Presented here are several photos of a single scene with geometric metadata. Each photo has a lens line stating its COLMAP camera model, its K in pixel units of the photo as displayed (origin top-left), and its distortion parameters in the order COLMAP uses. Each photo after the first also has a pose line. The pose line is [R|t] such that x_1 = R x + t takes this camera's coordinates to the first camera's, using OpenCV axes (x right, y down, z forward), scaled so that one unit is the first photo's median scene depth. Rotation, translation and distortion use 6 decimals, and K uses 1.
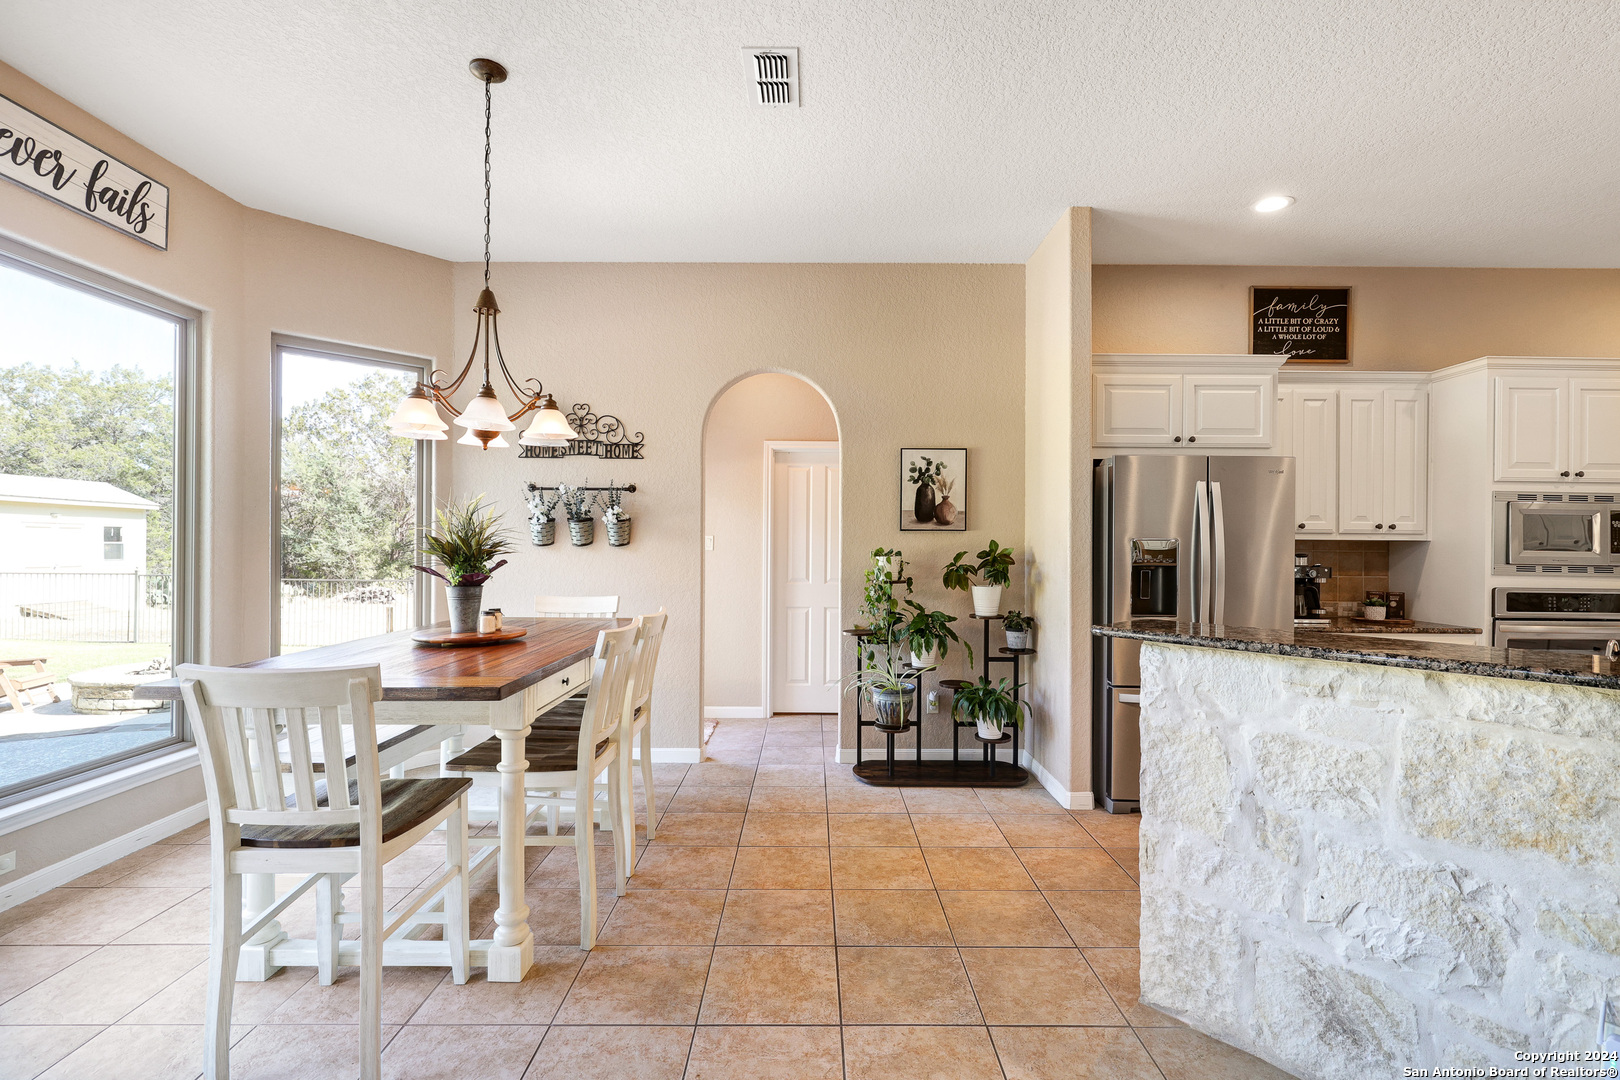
lens RADIAL K [[734.5, 0, 809.1], [0, 734.5, 543.1], [0, 0, 1]] dist [0.000309, 0.000162]
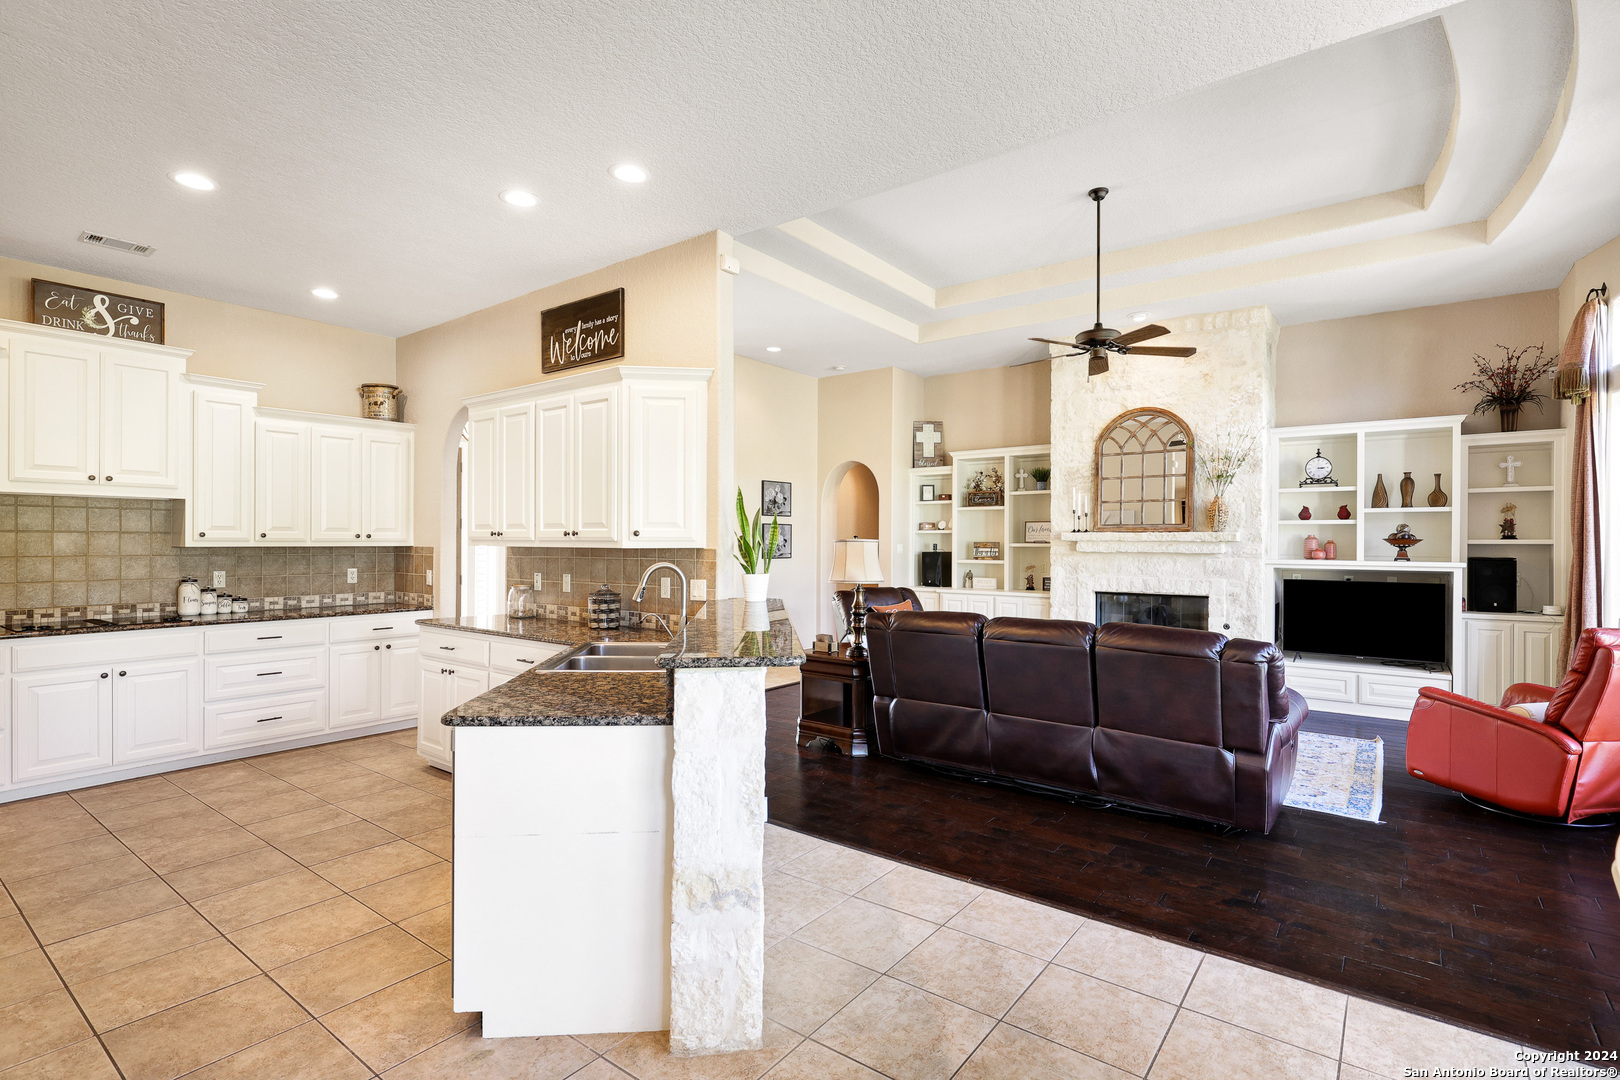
lens RADIAL K [[770.3, 0, 818.0], [0, 770.3, 541.6], [0, 0, 1]] dist [0.002290, -0.000248]
pose [[-0.798166, -0.008961, 0.602371, -0.109356], [-0.010563, 0.999944, 0.000880, -0.016361], [-0.602345, -0.005661, -0.798216, 0.947230]]
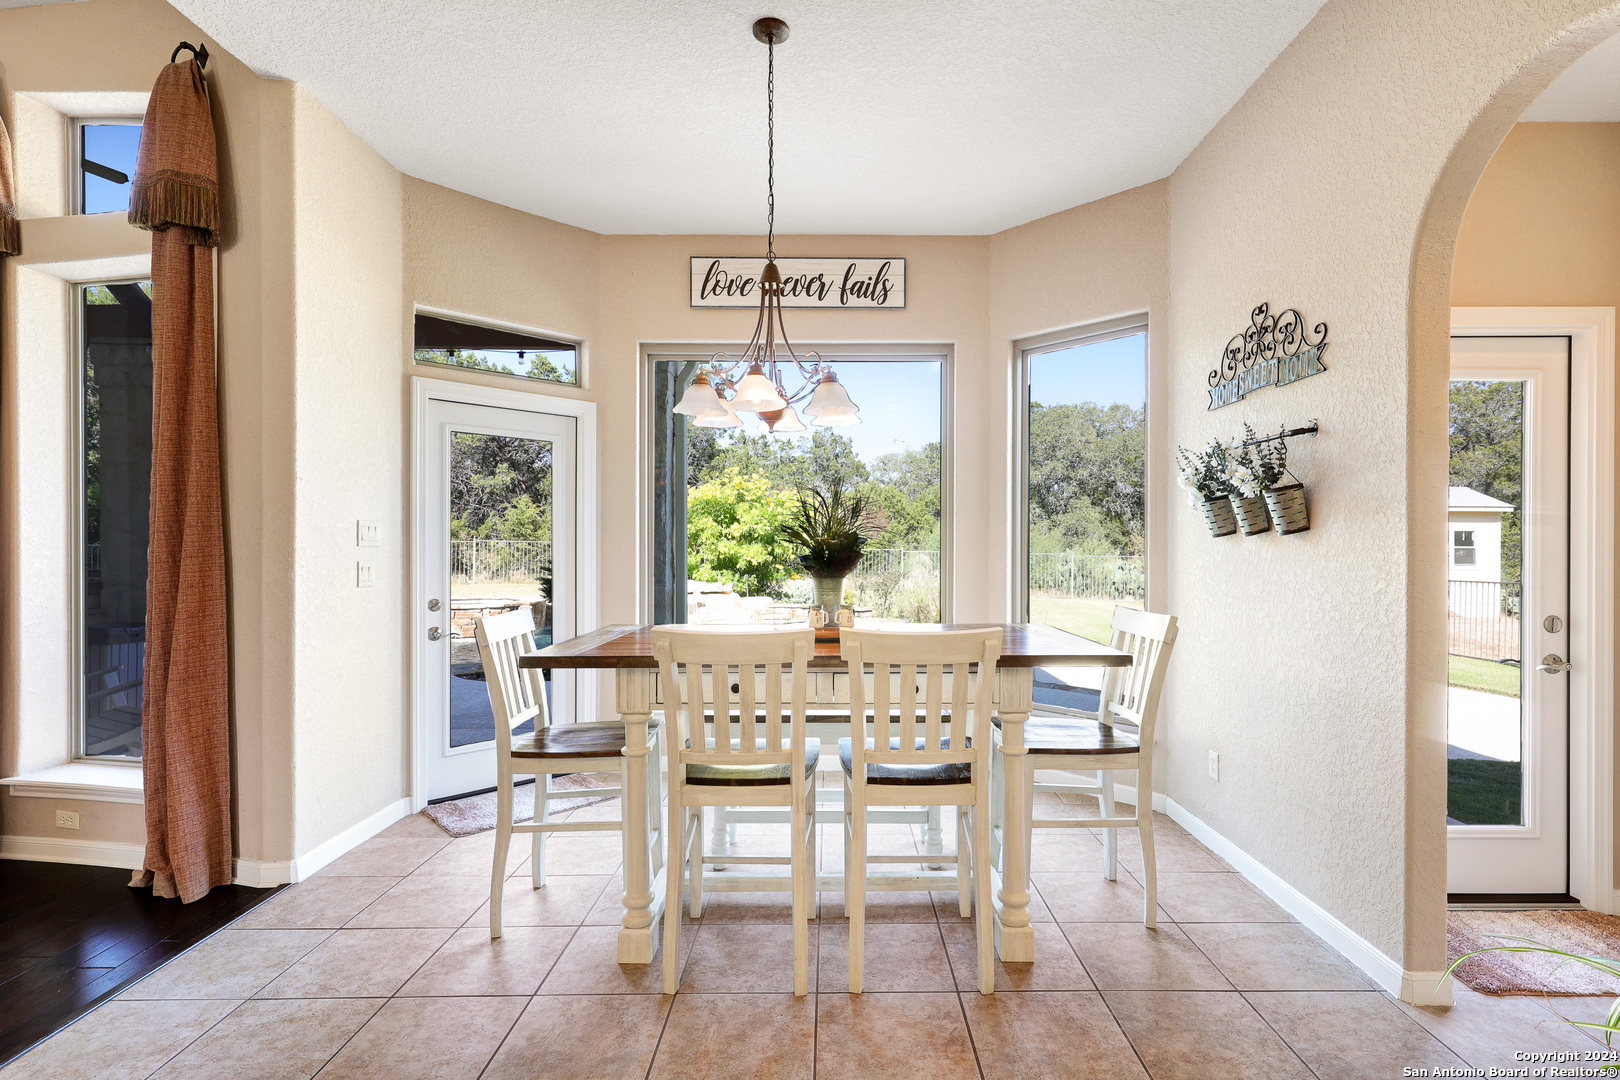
lens RADIAL K [[769.3, 0, 842.4], [0, 769.3, 551.7], [0, 0, 1]] dist [0.009271, -0.000106]
pose [[0.014506, -0.001038, -0.999894, 0.374963], [0.002634, 0.999996, -0.001000, 0.019069], [0.999891, -0.002620, 0.014508, 0.723733]]
